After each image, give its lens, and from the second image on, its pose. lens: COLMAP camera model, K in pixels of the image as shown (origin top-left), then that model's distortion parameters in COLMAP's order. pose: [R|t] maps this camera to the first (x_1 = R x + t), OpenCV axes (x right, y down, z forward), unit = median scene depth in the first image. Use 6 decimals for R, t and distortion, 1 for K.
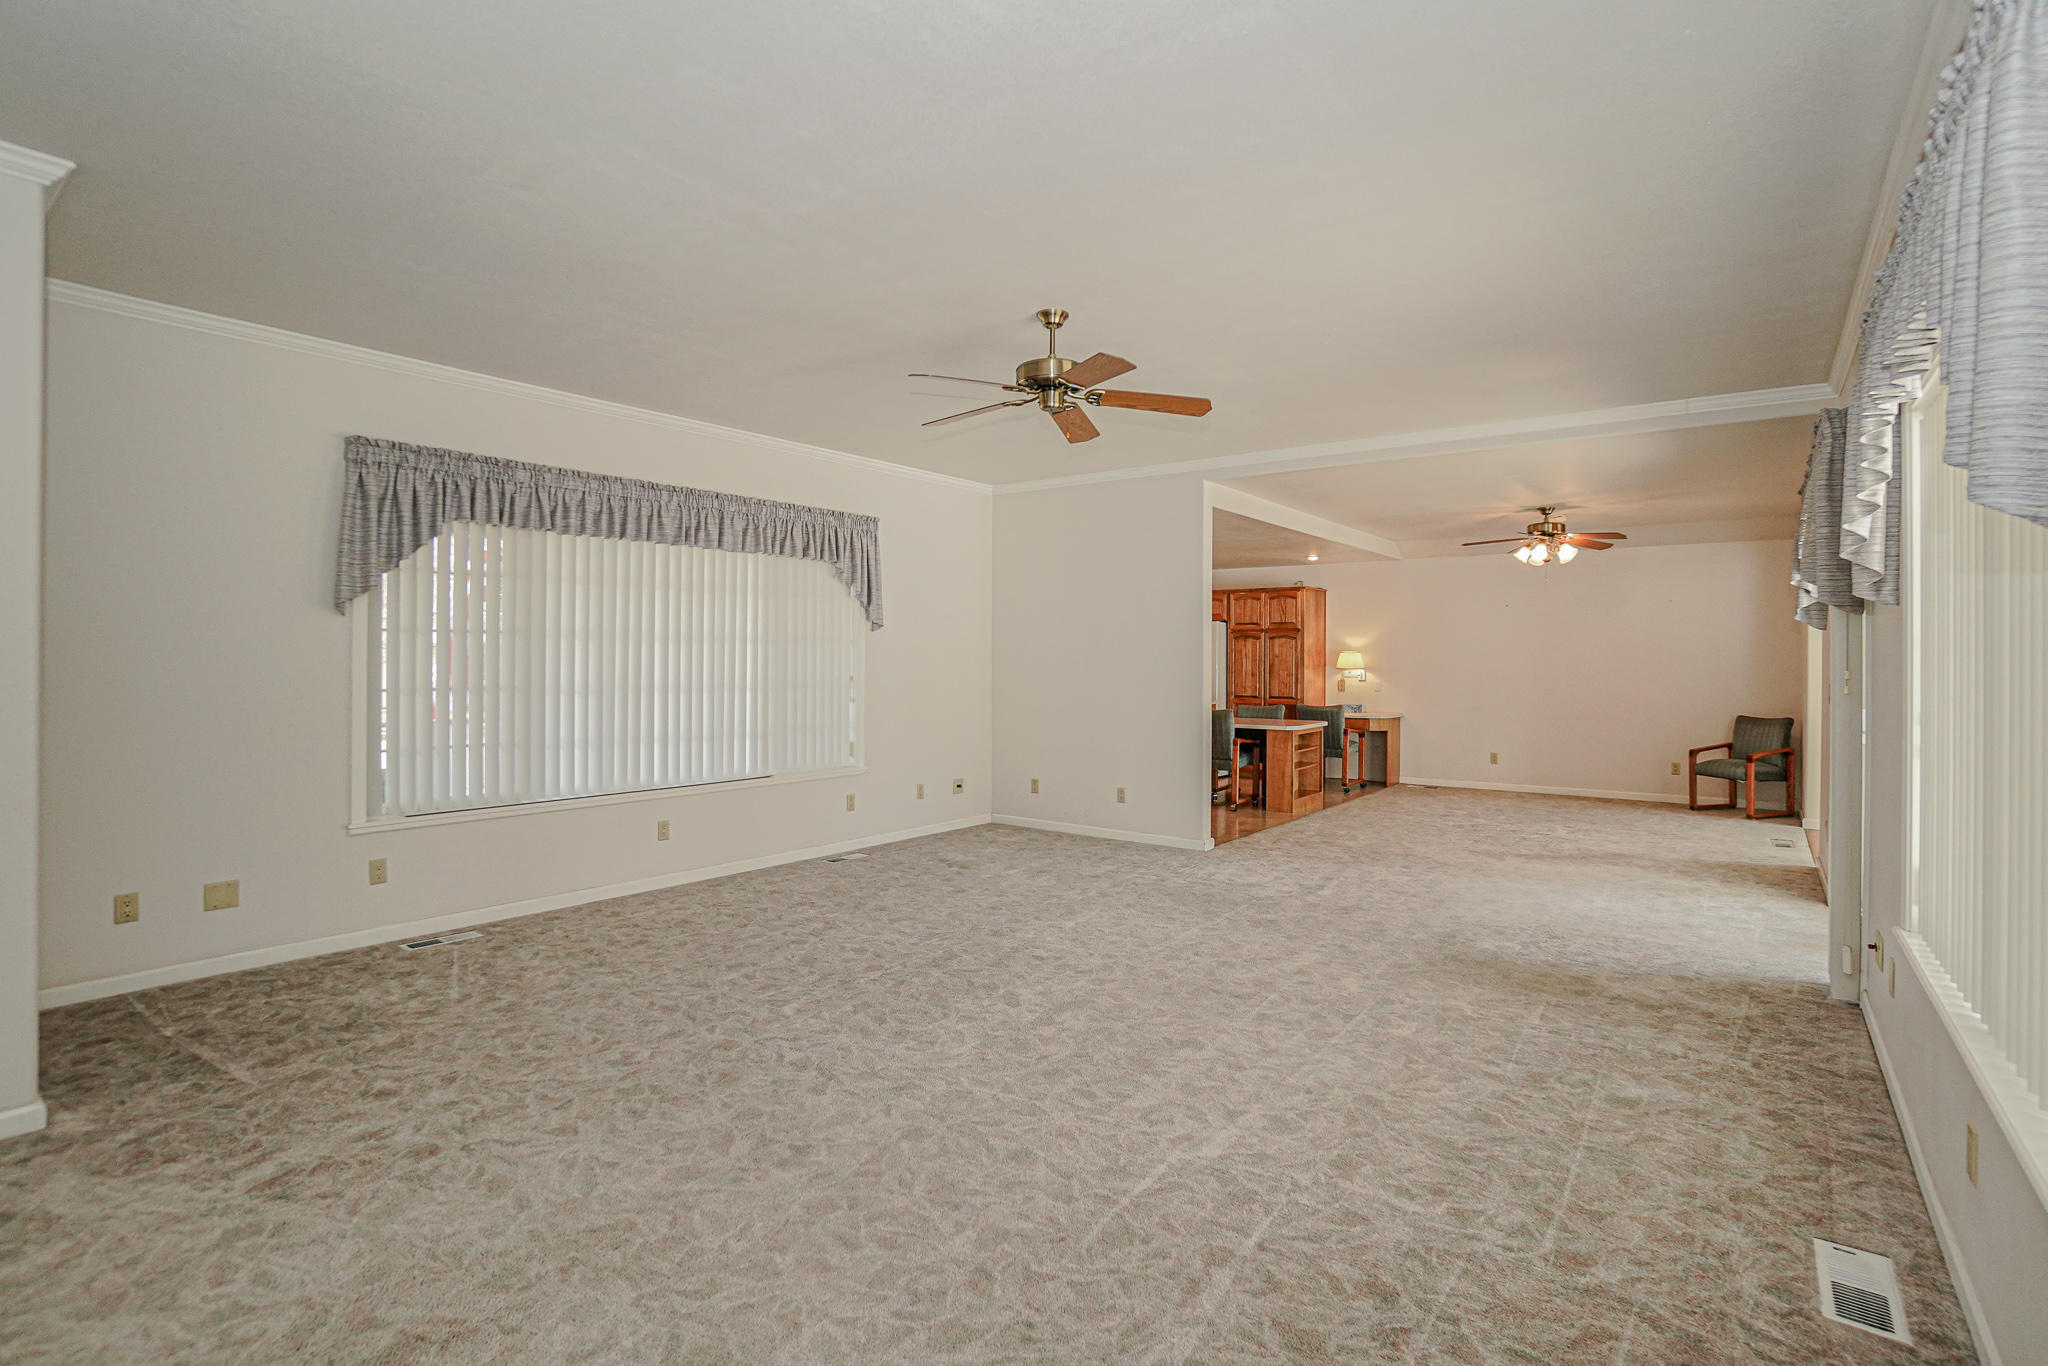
lens RADIAL K [[963.8, 0, 1029.9], [0, 963.8, 659.5], [0, 0, 1]] dist [-0.070840, 0.024846]
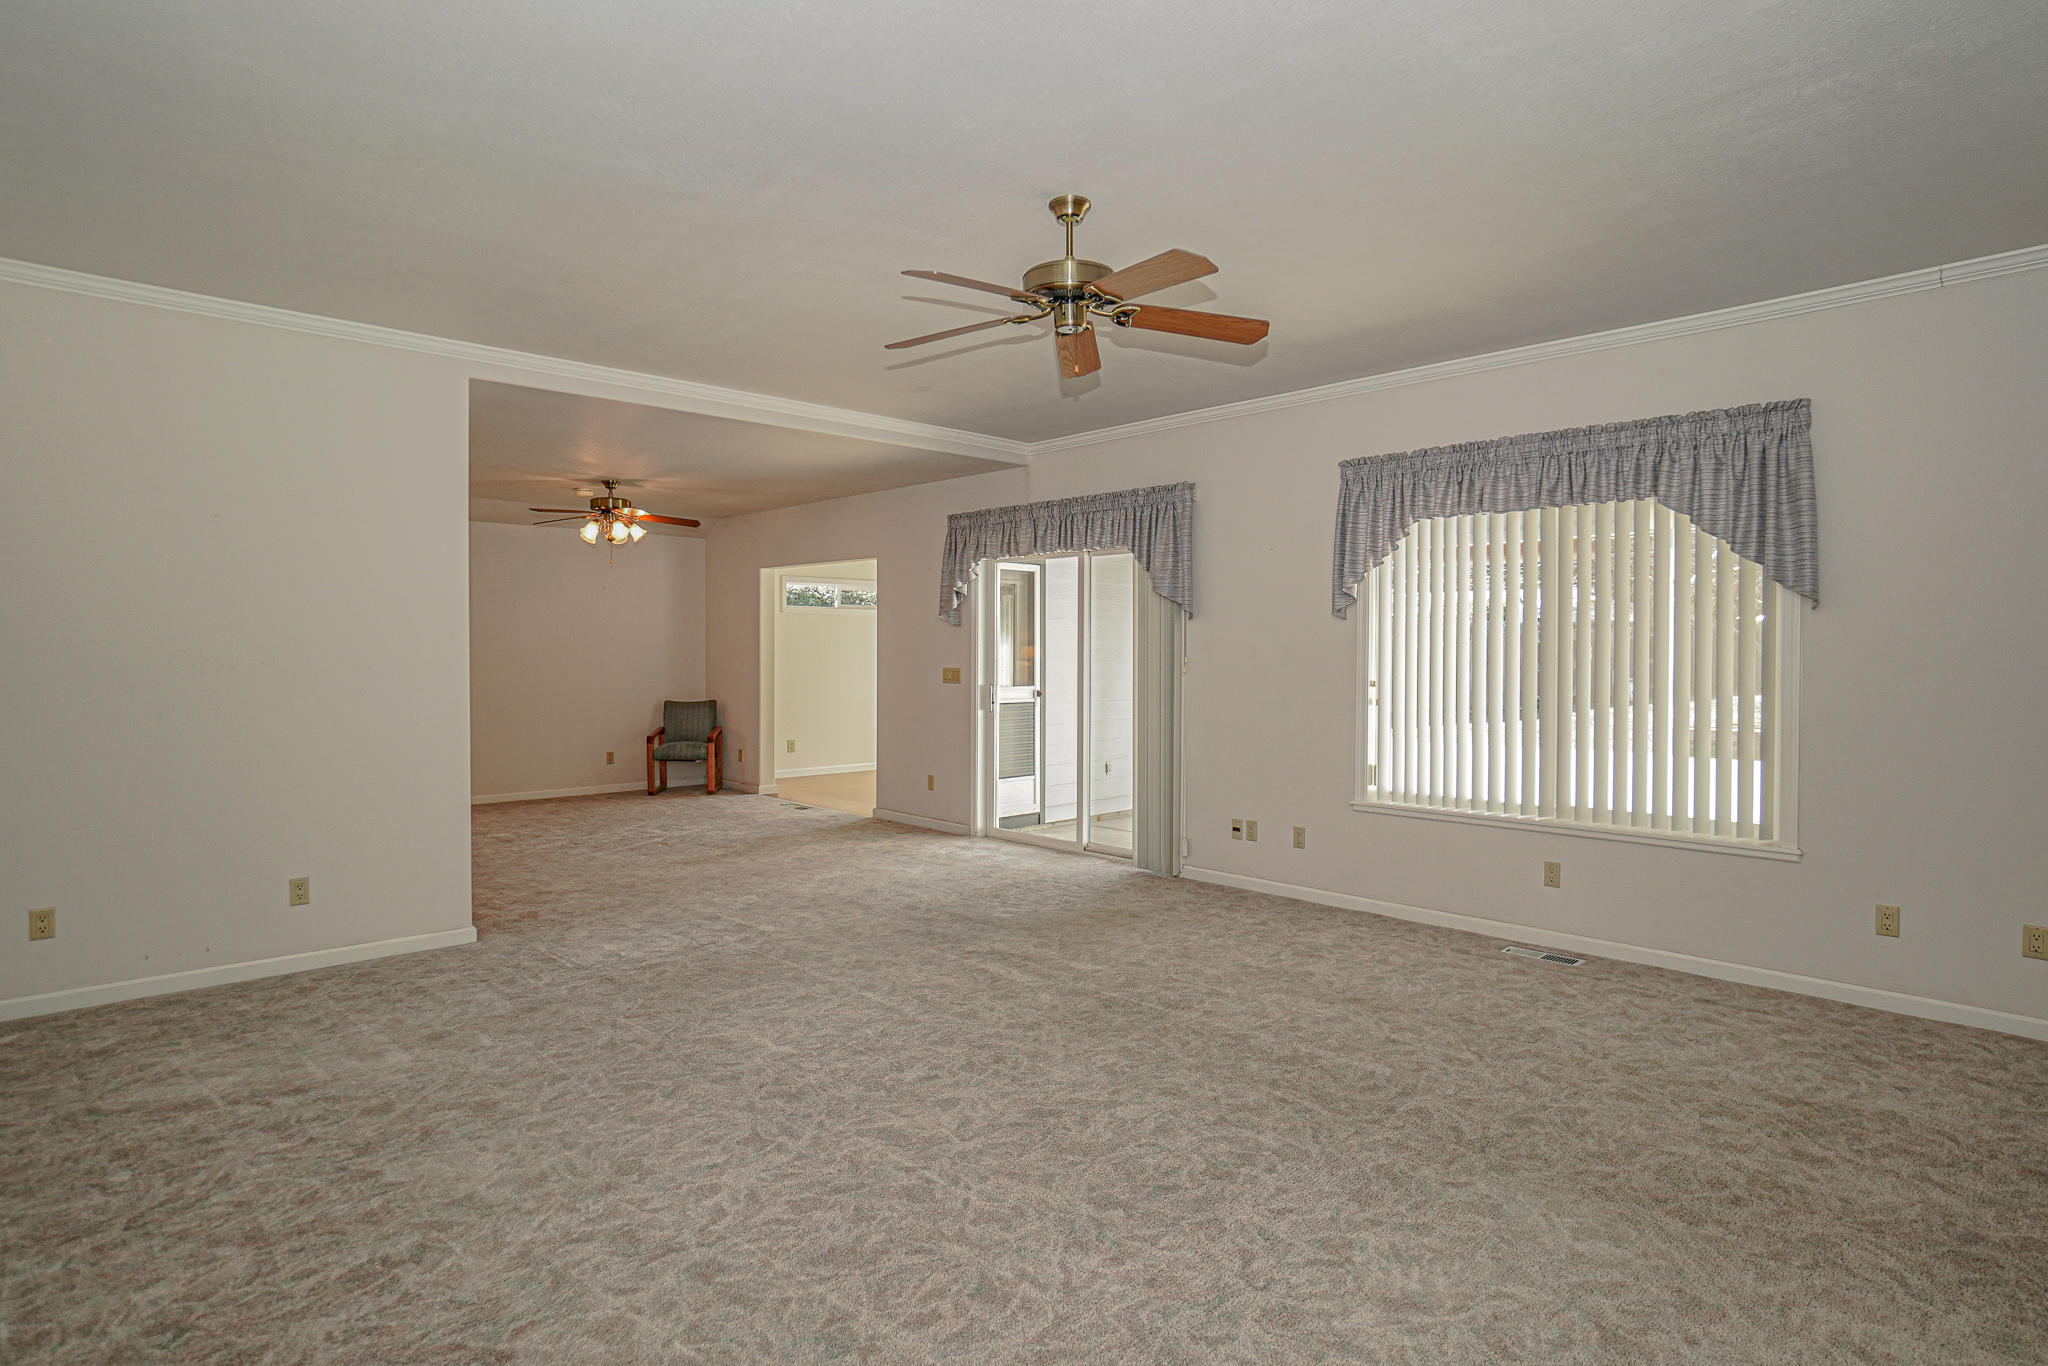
lens RADIAL K [[1098.3, 0, 1003.5], [0, 1098.3, 670.4], [0, 0, 1]] dist [-0.050197, 0.026520]
pose [[0.169842, -0.025500, 0.985141, -0.722064], [0.001575, 0.999671, 0.025604, -0.008590], [-0.985470, -0.002797, 0.169826, 0.763759]]
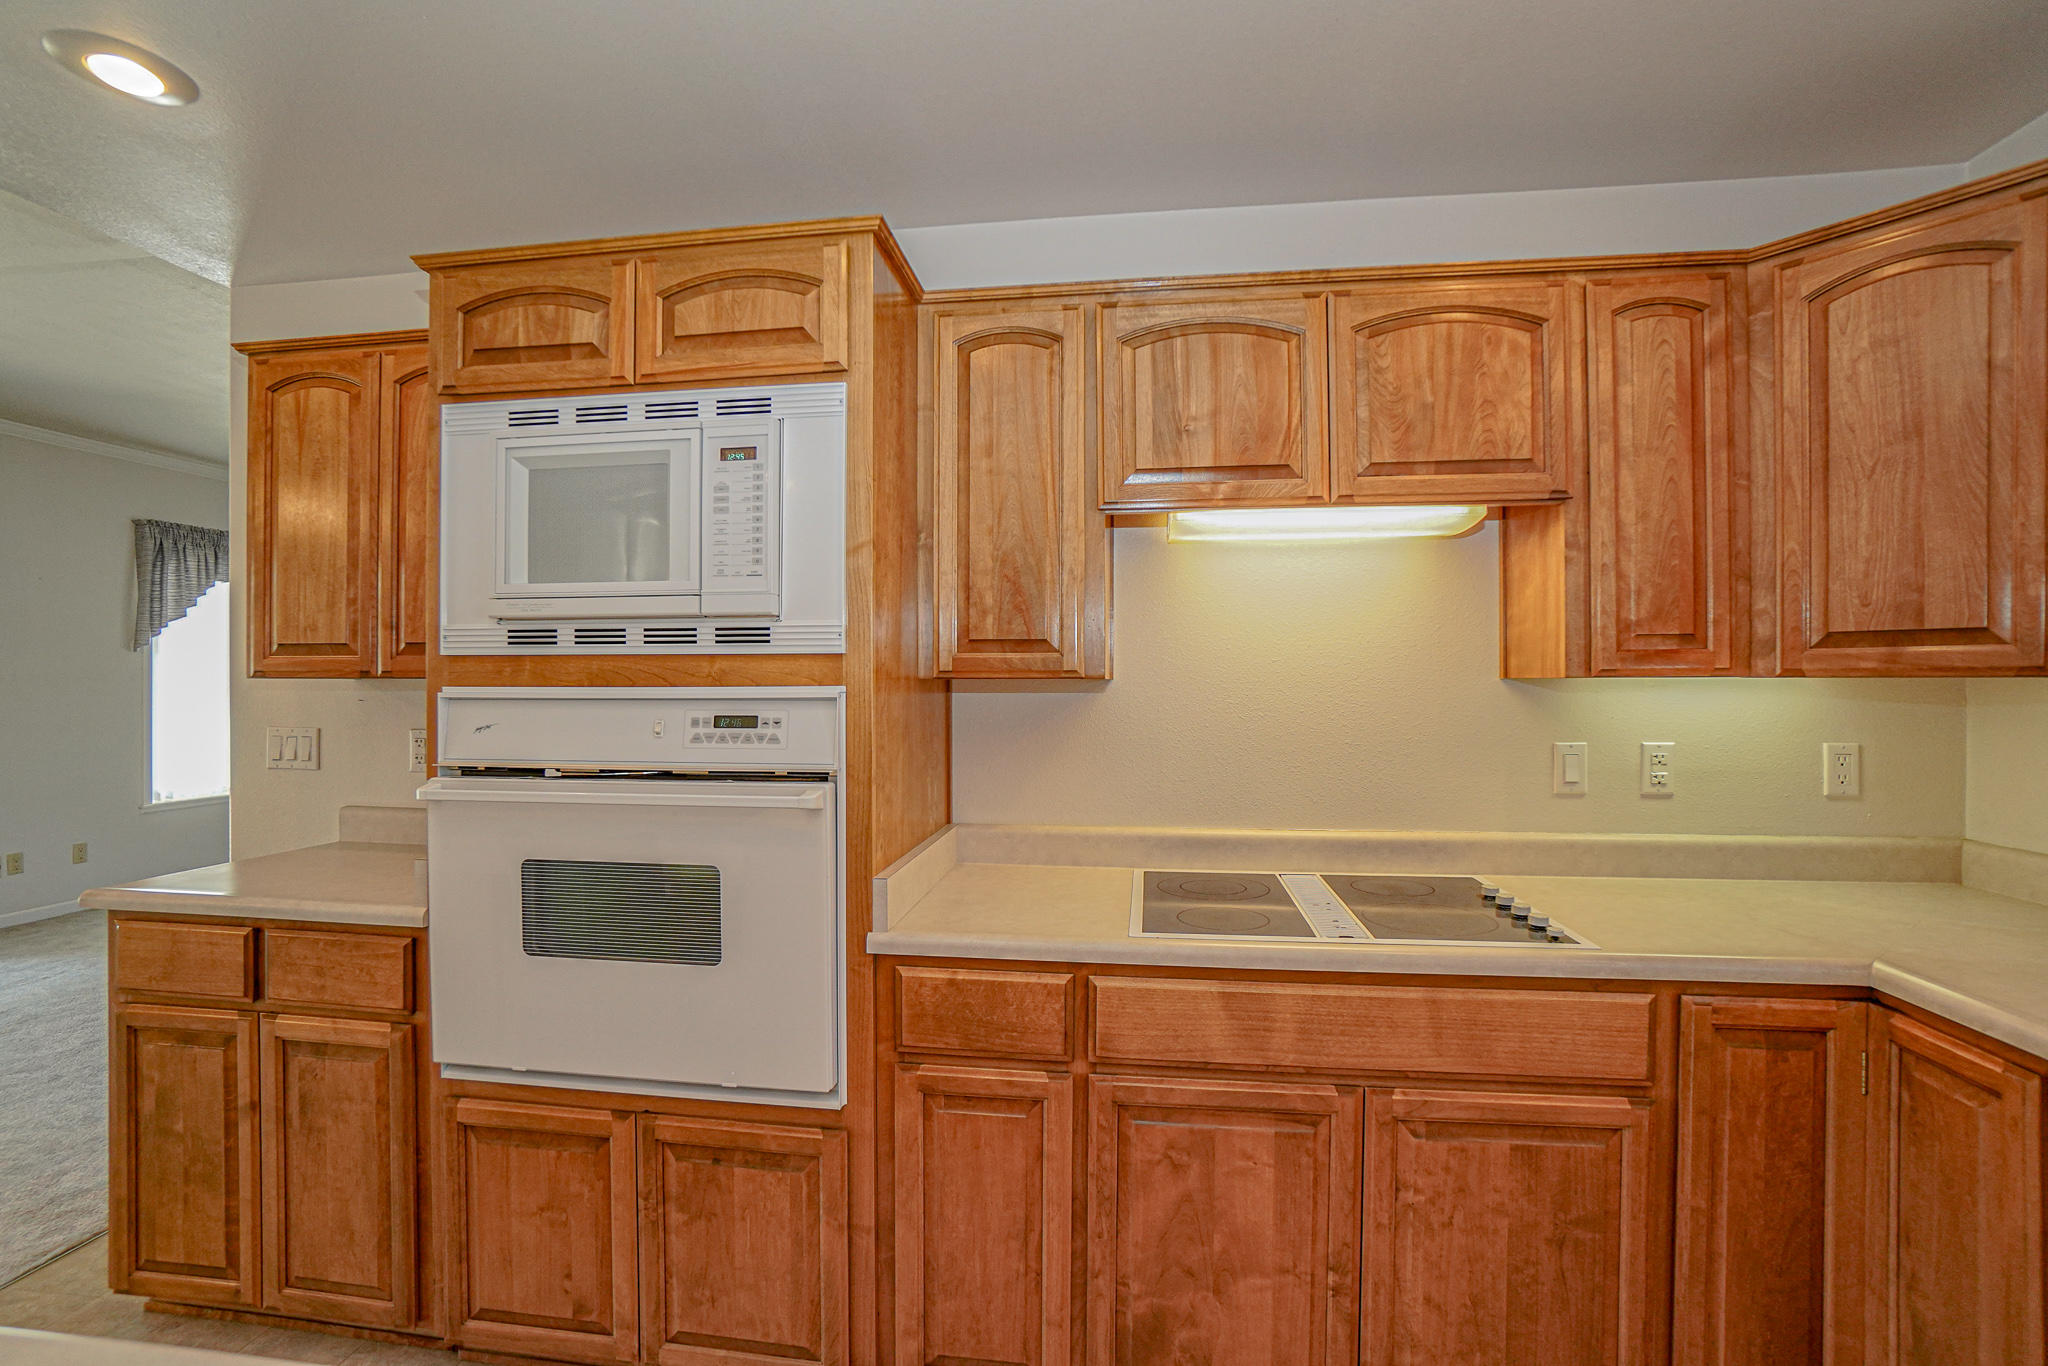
lens RADIAL K [[935.9, 0, 1035.2], [0, 935.9, 675.6], [0, 0, 1]] dist [-0.062684, 0.021755]
pose [[-0.866154, -0.002943, -0.499768, 0.127844], [-0.001881, 0.999995, -0.002629, -0.001809], [0.499773, -0.001337, -0.866155, 2.248821]]
